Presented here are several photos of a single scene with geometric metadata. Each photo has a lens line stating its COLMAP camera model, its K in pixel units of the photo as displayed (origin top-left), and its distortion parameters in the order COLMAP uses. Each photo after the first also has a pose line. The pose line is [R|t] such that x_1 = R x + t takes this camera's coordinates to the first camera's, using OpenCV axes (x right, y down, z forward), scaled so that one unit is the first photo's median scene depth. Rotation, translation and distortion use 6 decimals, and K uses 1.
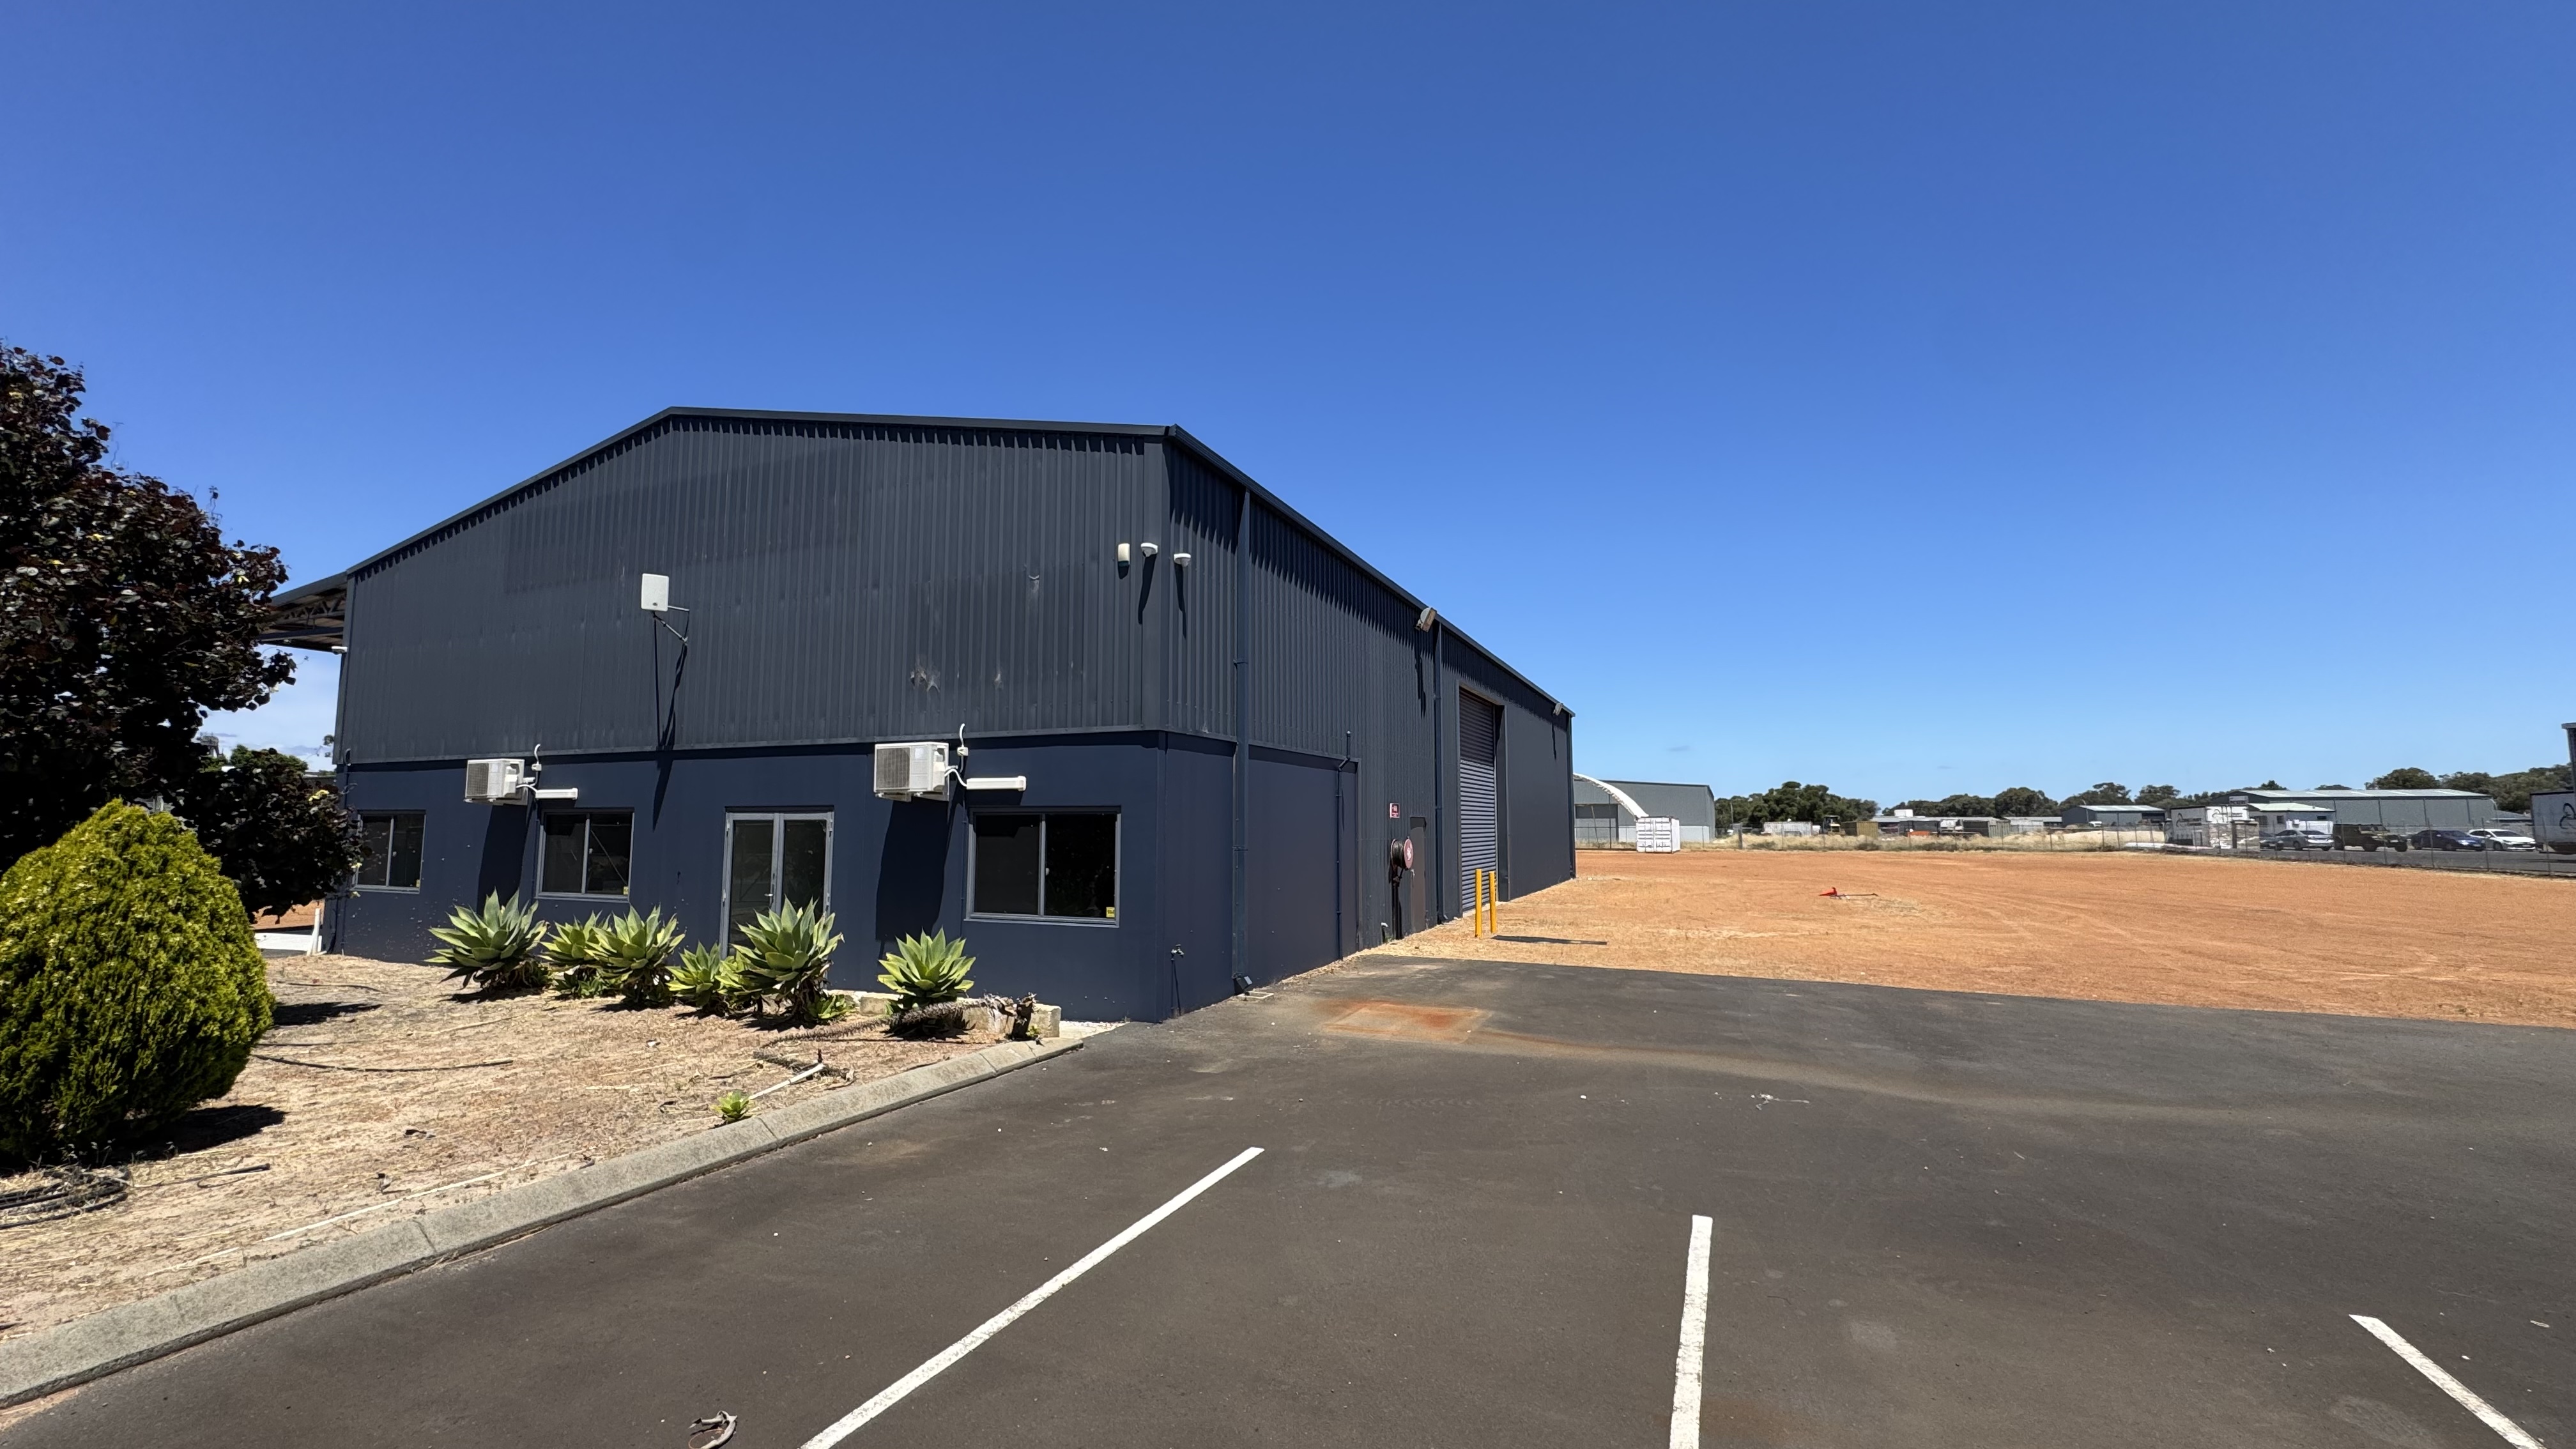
lens RADIAL K [[1024.9, 0, 1288.0], [0, 1024.9, 724.5], [0, 0, 1]] dist [-0.003455, 0.000003]
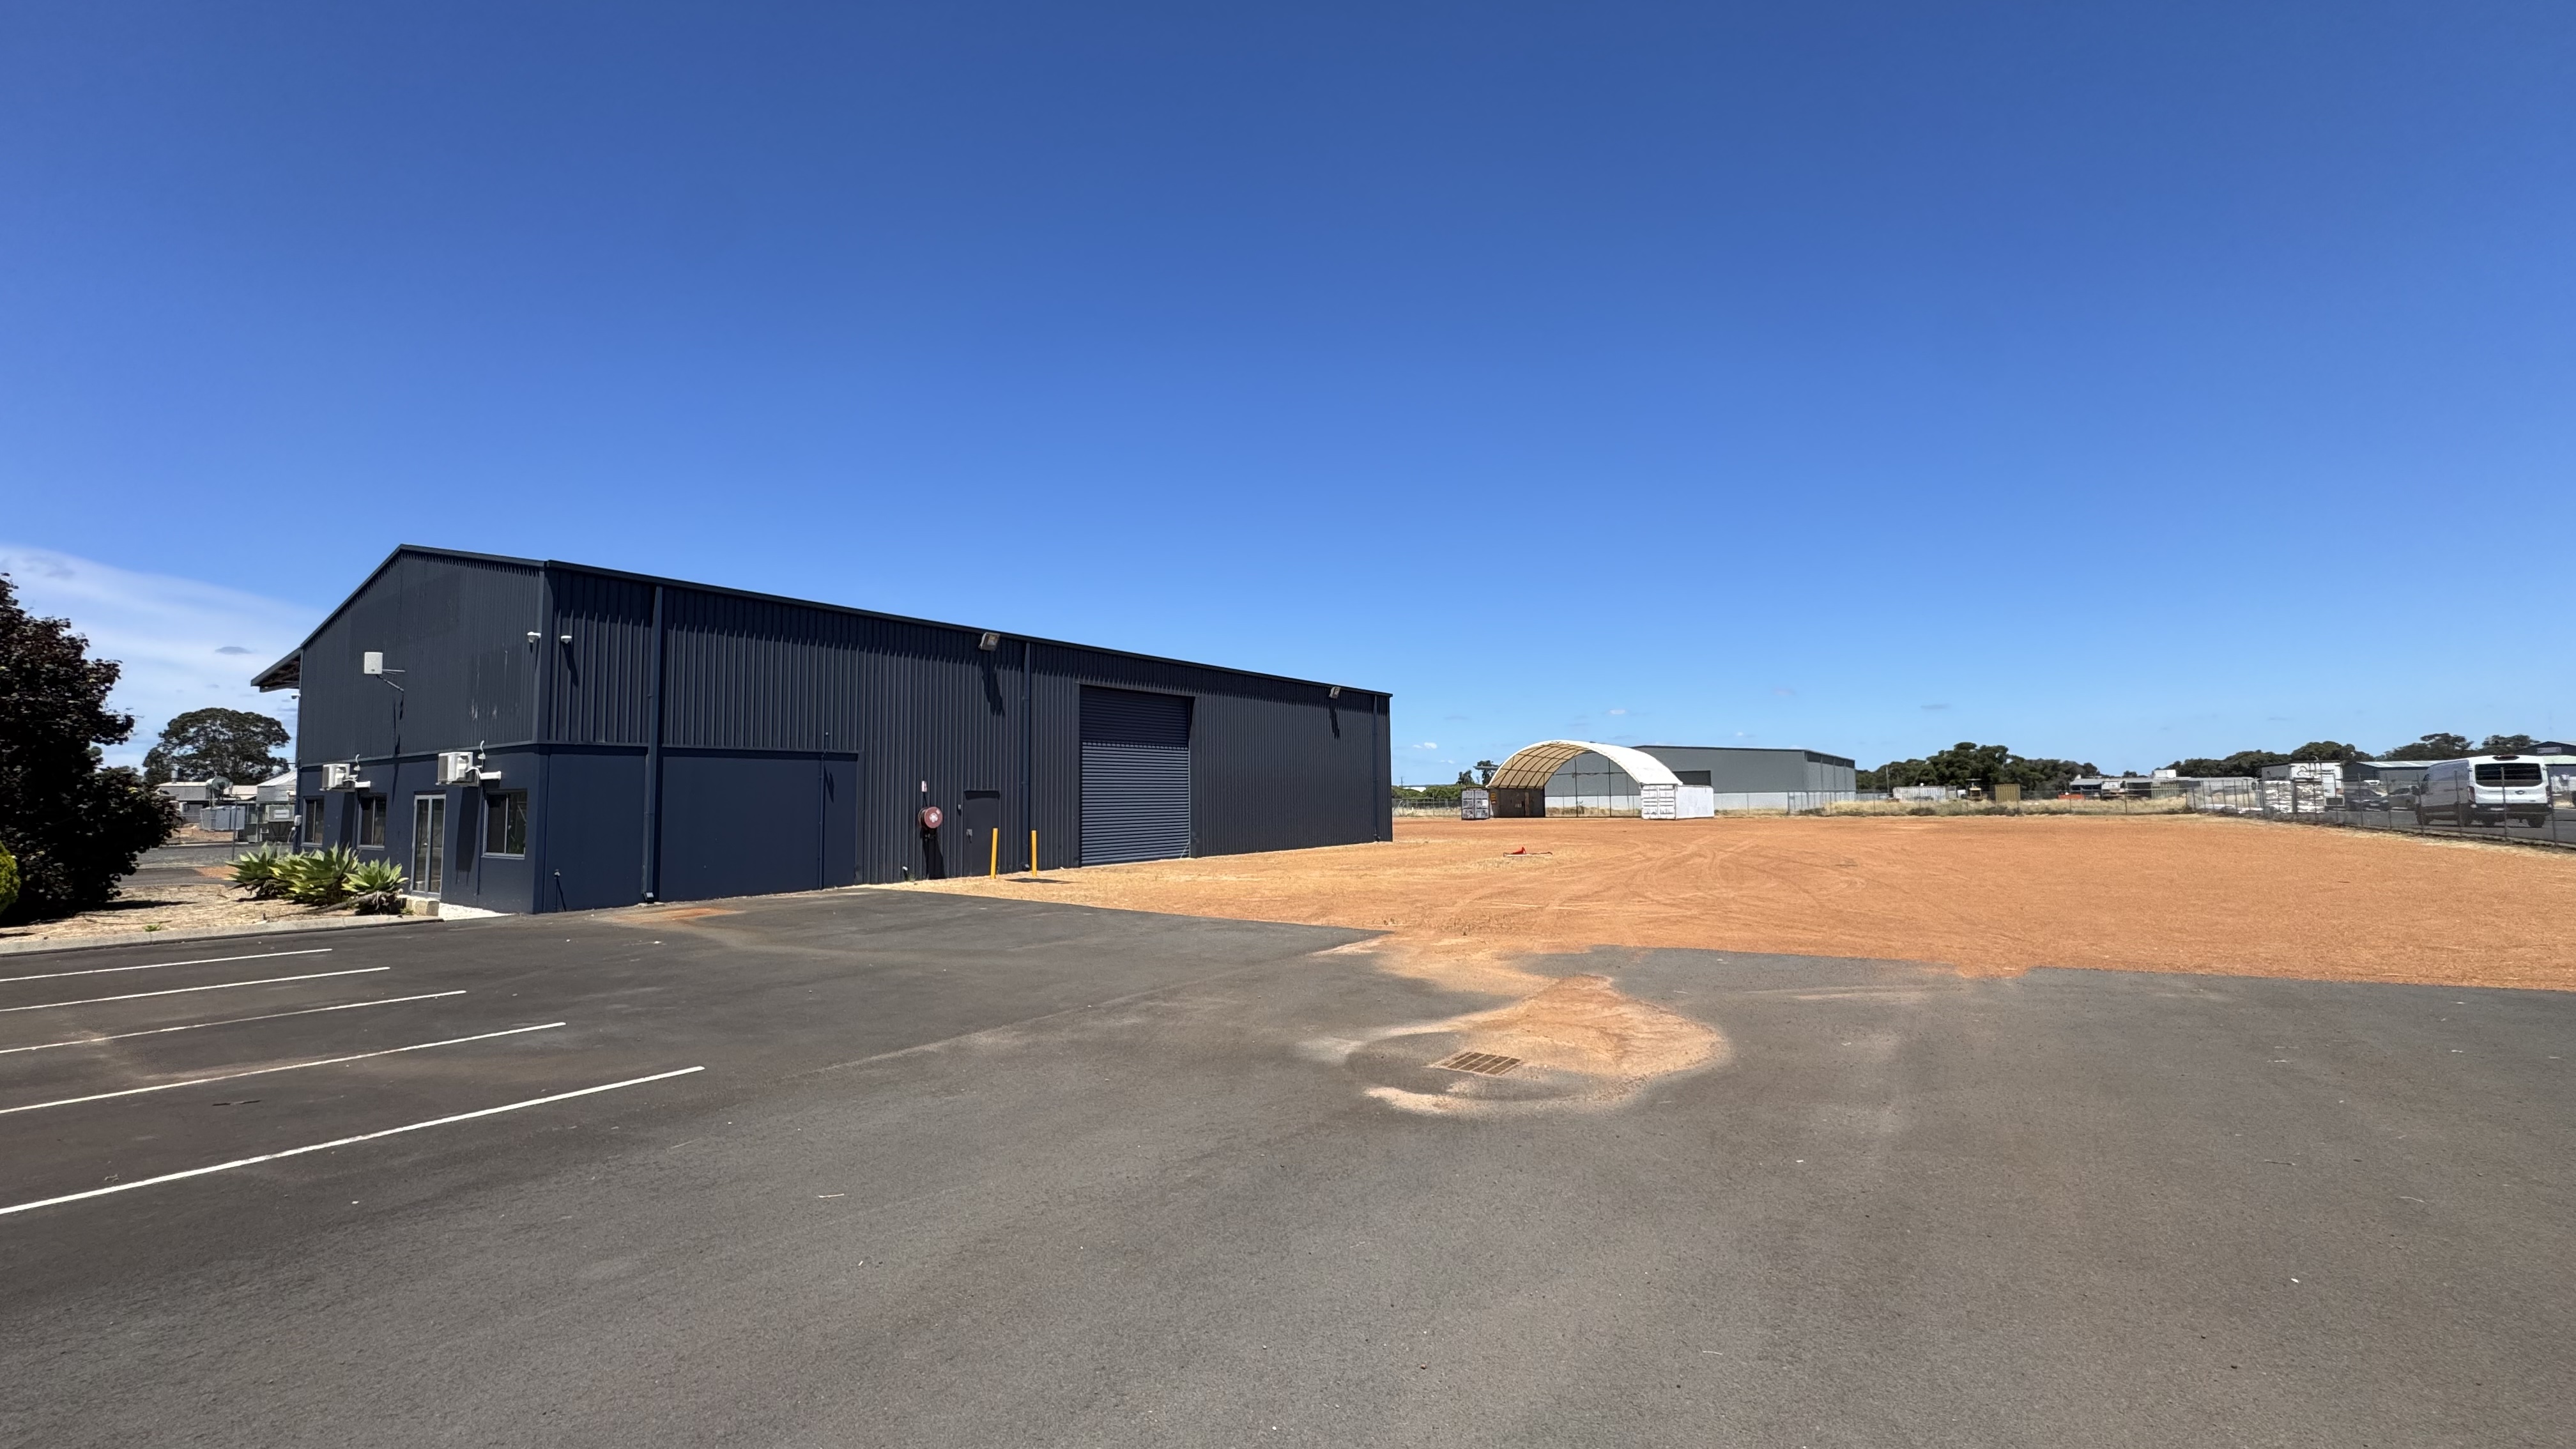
lens RADIAL K [[1024.9, 0, 1288.0], [0, 1024.9, 724.5], [0, 0, 1]] dist [-0.003455, 0.000003]
pose [[0.980598, -0.027234, -0.194129, 0.172354], [0.032299, 0.999214, 0.022974, -0.002911], [0.193351, -0.028798, 0.980707, -0.050745]]
